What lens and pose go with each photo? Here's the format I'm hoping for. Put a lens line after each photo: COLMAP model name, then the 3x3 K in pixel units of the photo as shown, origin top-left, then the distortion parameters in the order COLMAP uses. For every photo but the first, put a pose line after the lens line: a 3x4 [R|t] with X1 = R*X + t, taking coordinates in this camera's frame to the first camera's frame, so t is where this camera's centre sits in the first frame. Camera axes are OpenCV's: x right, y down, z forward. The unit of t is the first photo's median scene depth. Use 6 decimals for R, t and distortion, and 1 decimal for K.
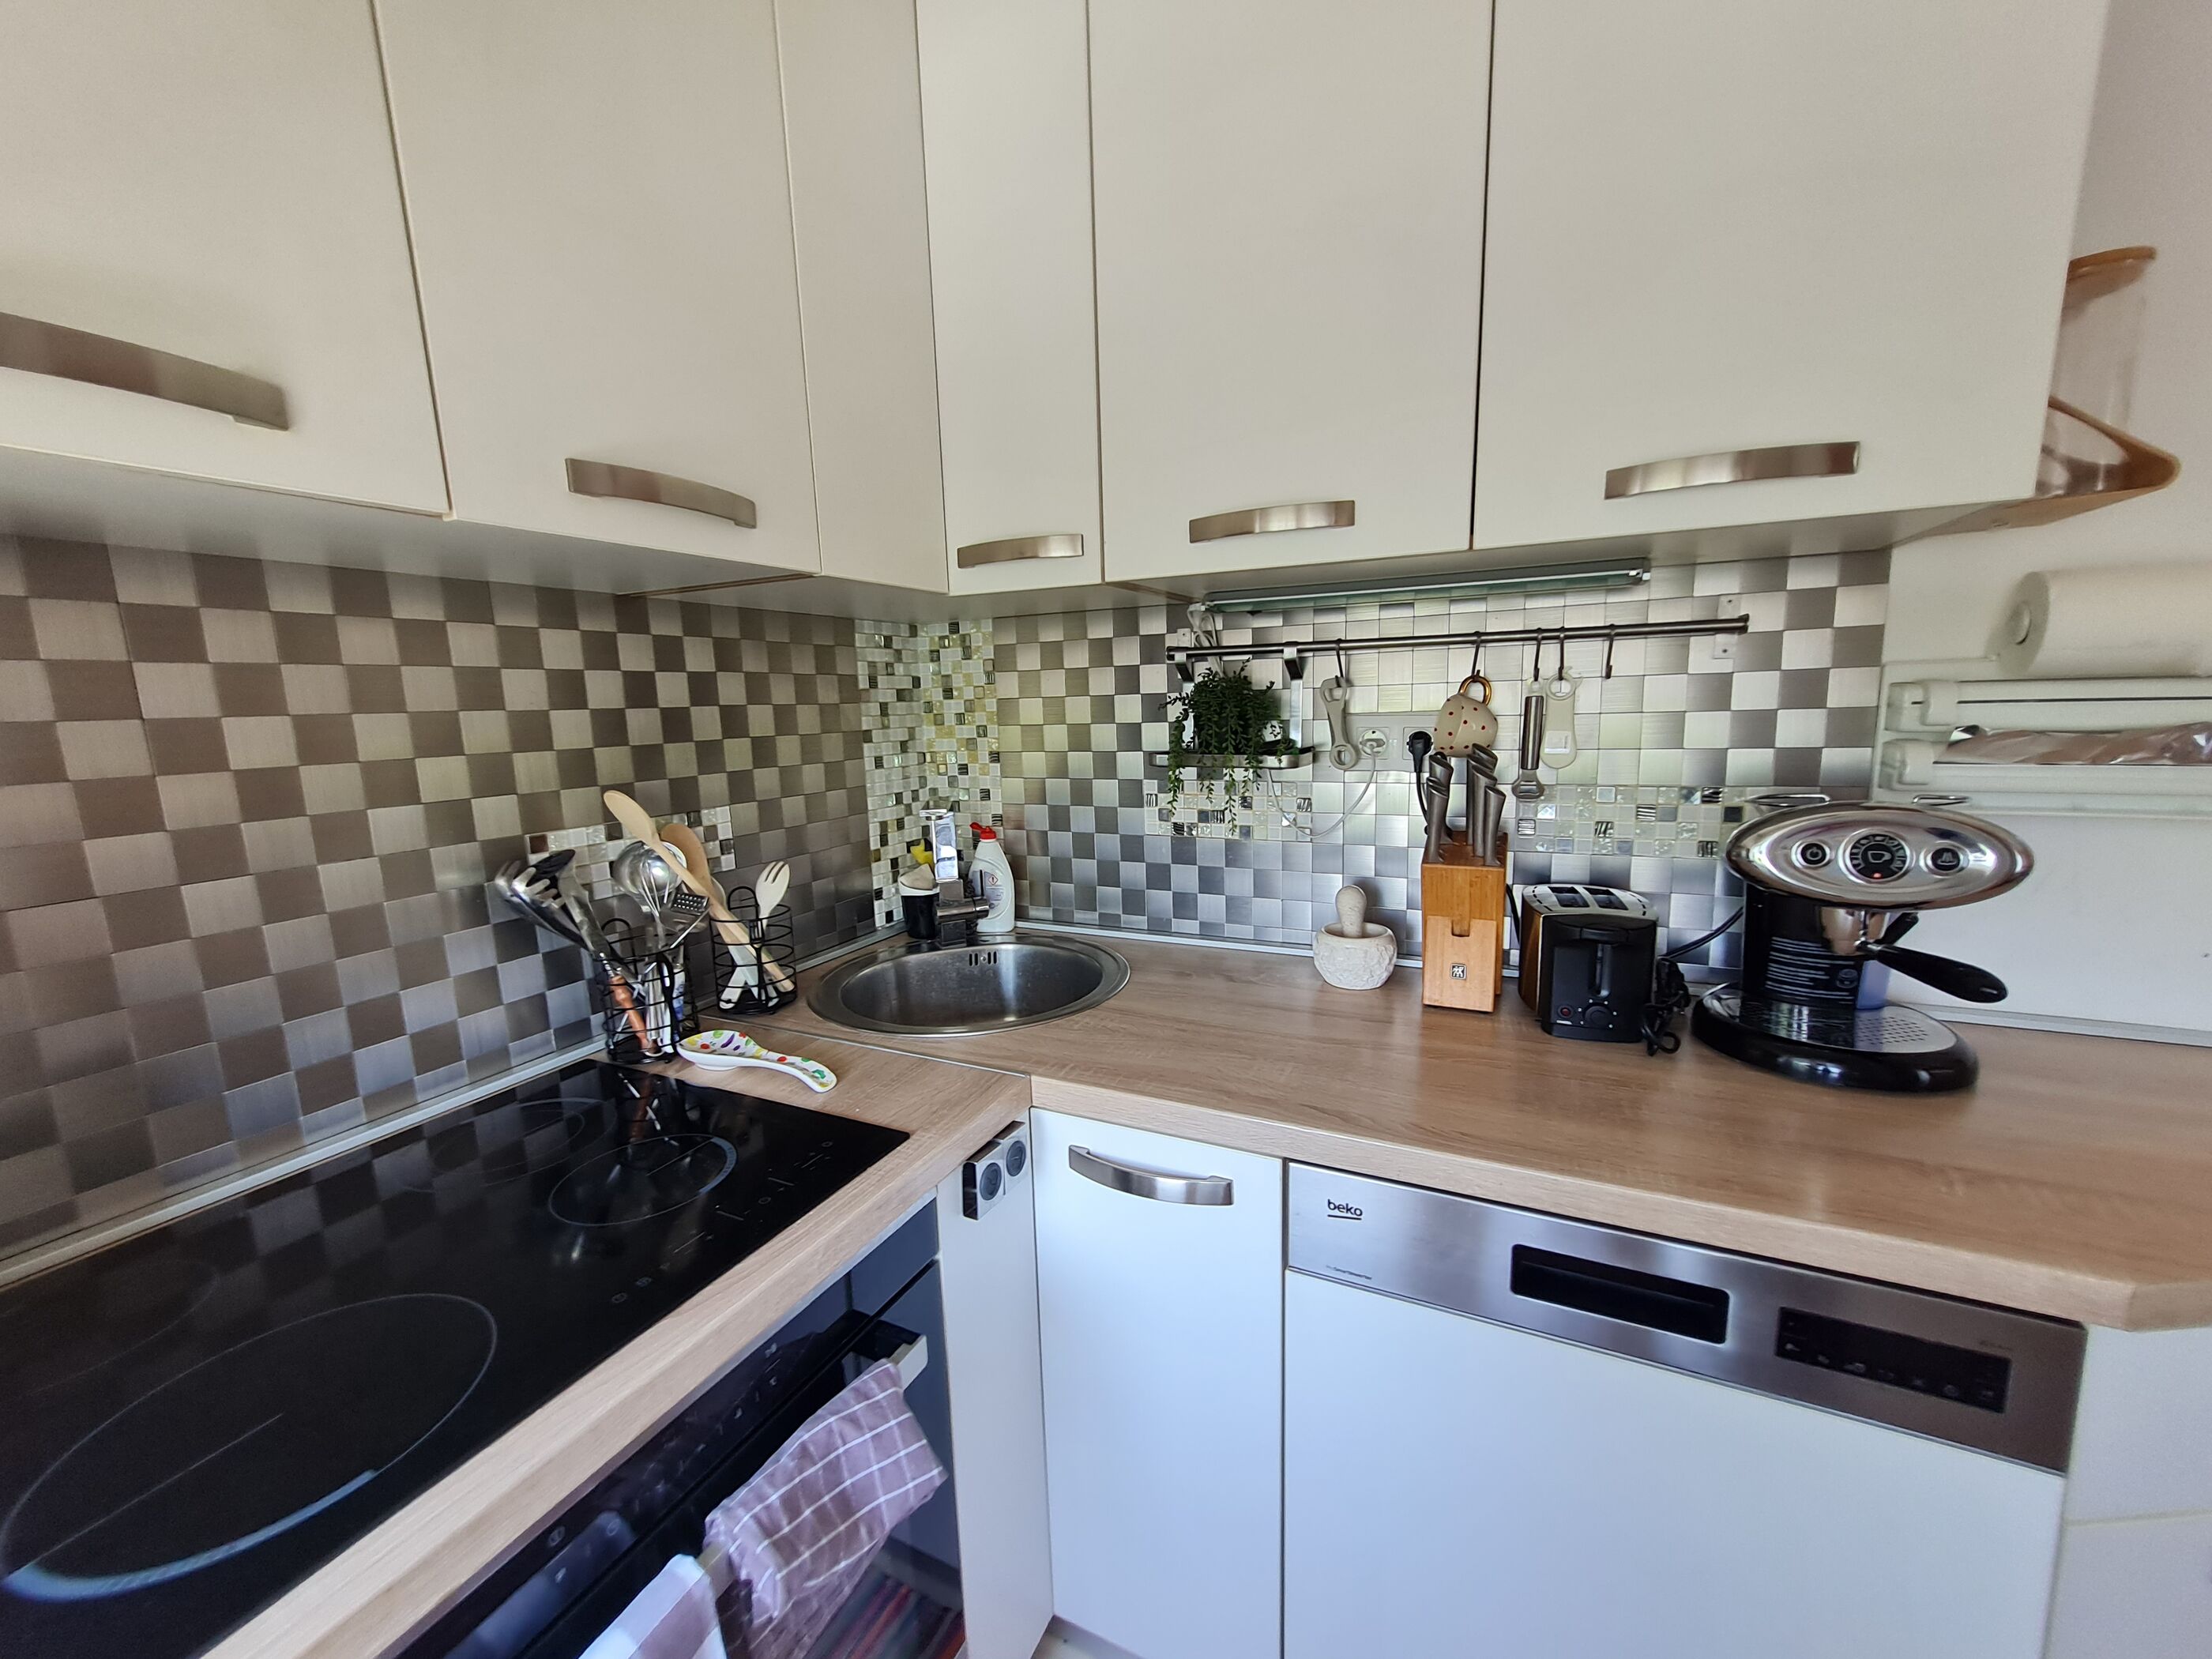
lens RADIAL K [[869.9, 0, 1107.2], [0, 869.9, 830.0], [0, 0, 1]] dist [0.000276, -0.000092]
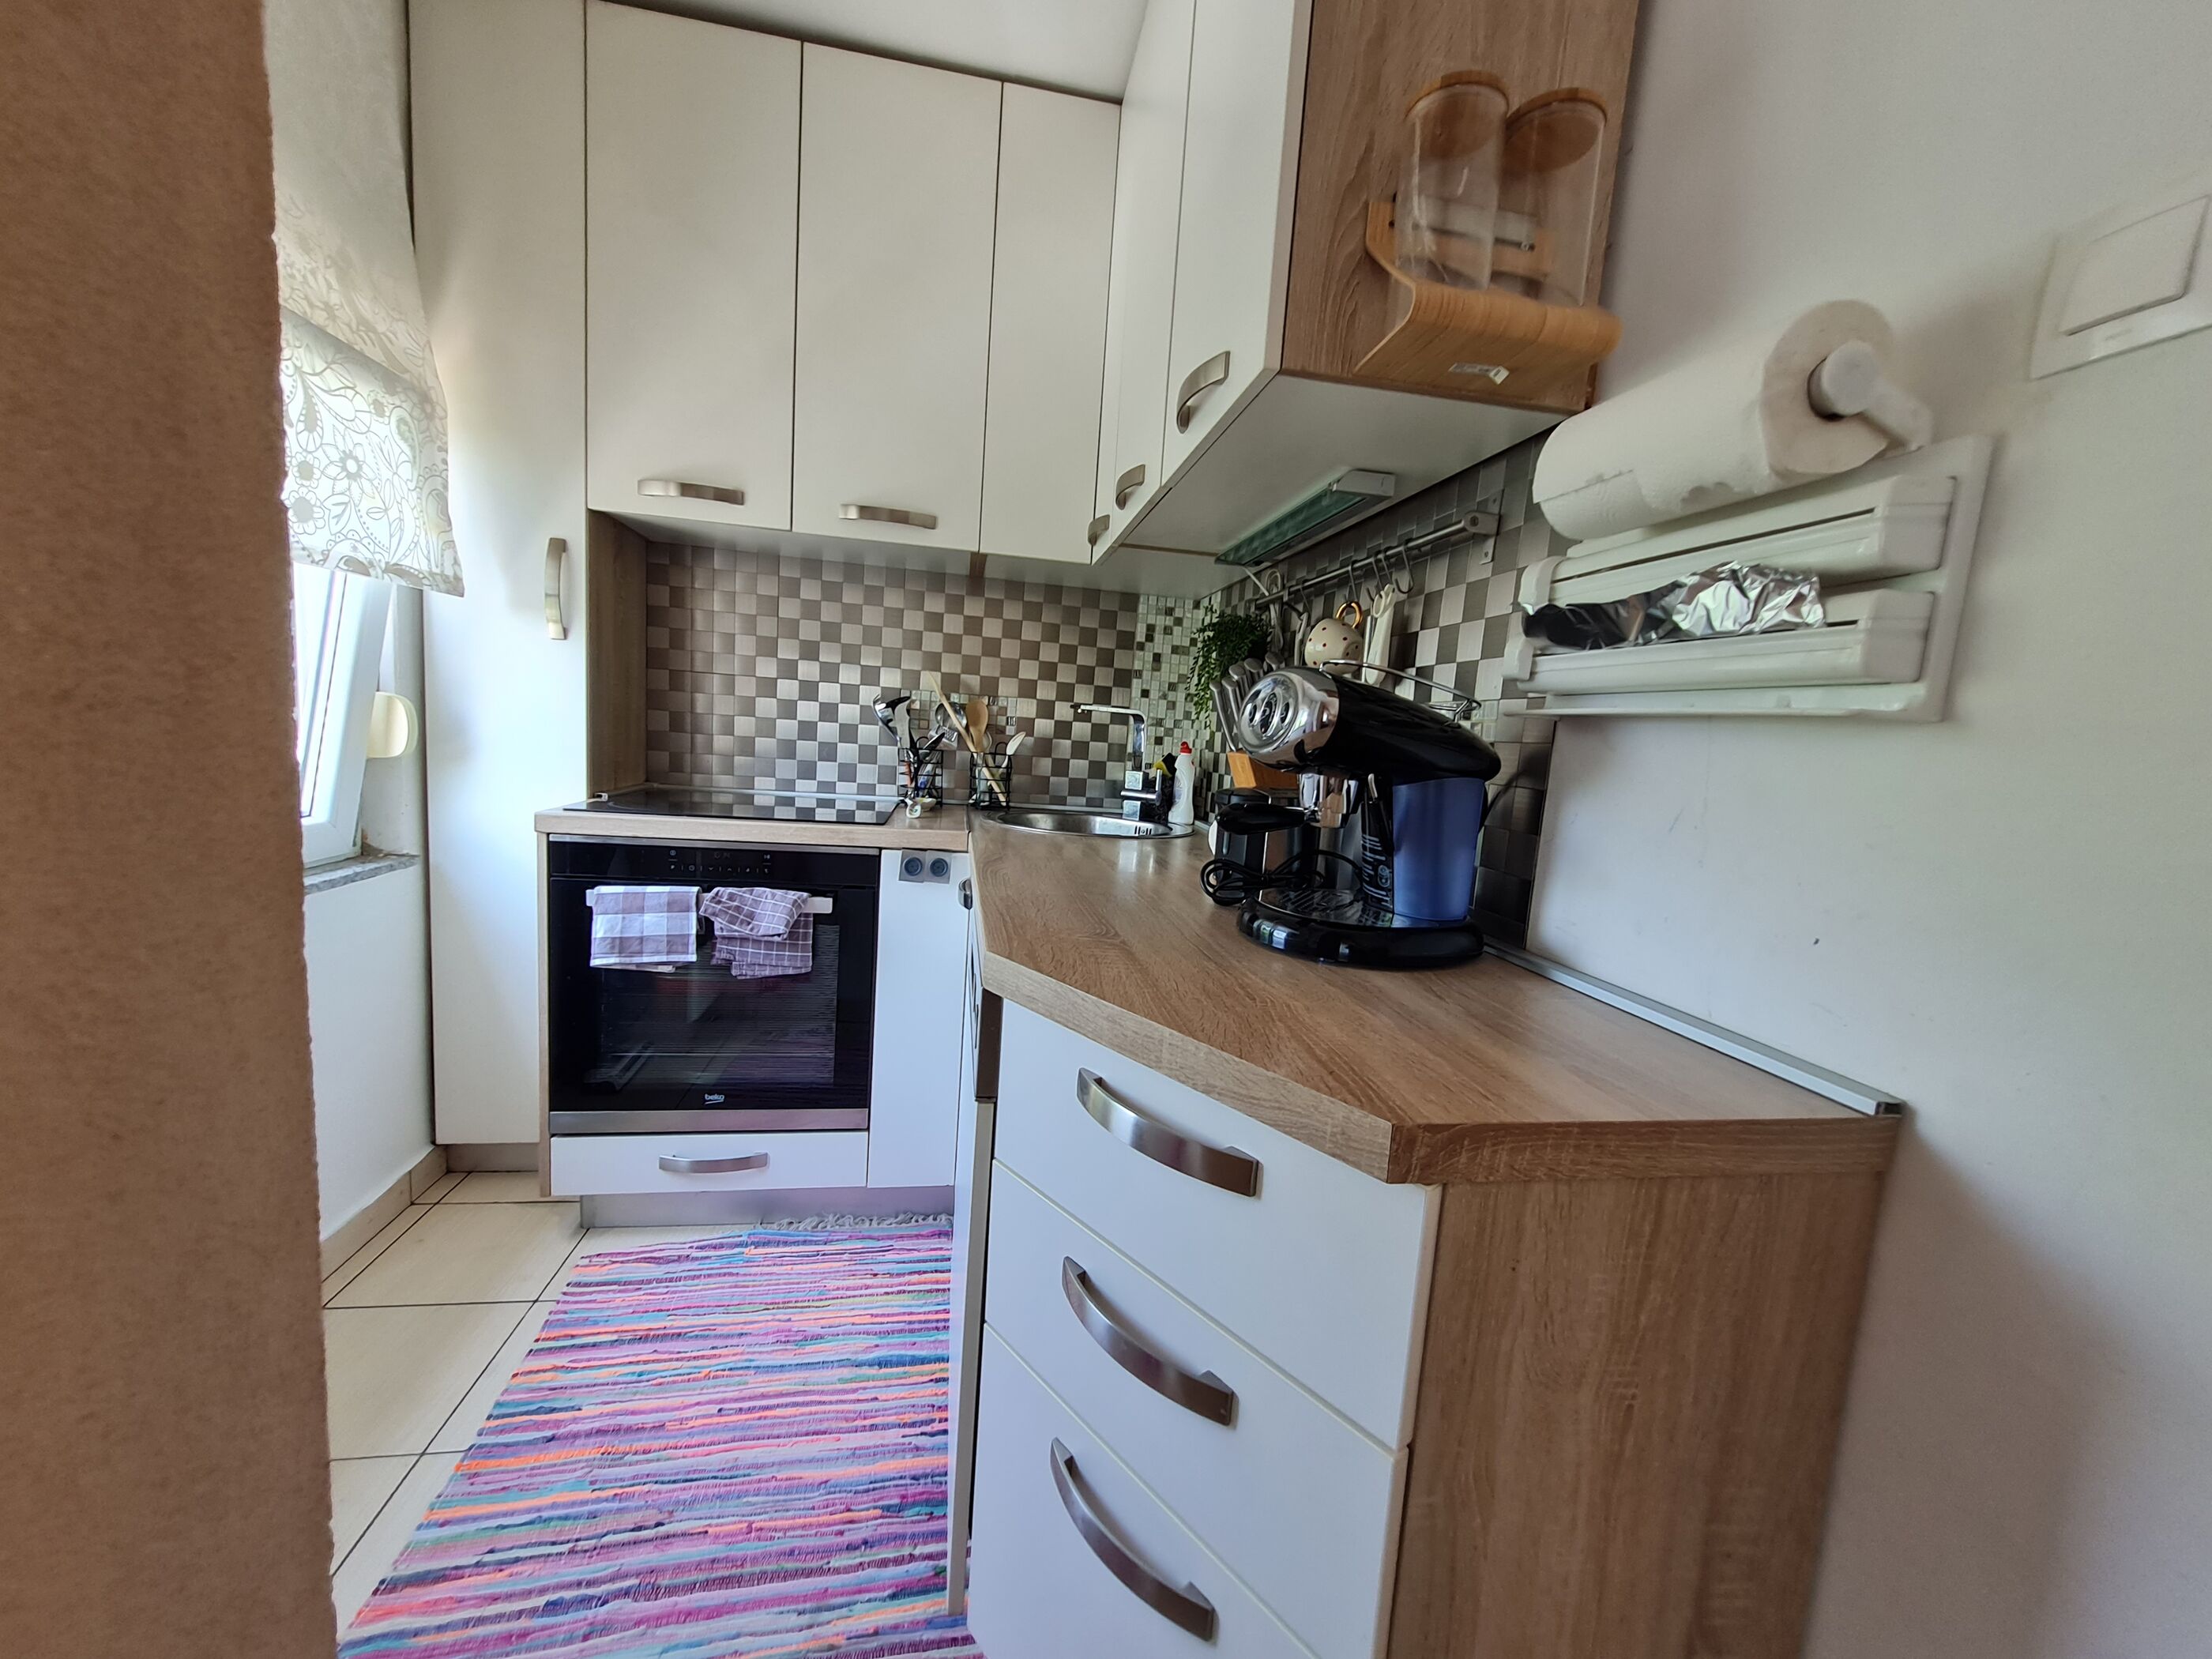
lens RADIAL K [[869.9, 0, 1114.3], [0, 869.9, 825.5], [0, 0, 1]] dist [0.000276, -0.000092]
pose [[0.606981, 0.171155, -0.776067, 0.884276], [-0.209270, 0.976491, 0.051683, 0.074120], [0.766668, 0.131037, 0.628529, 0.082608]]
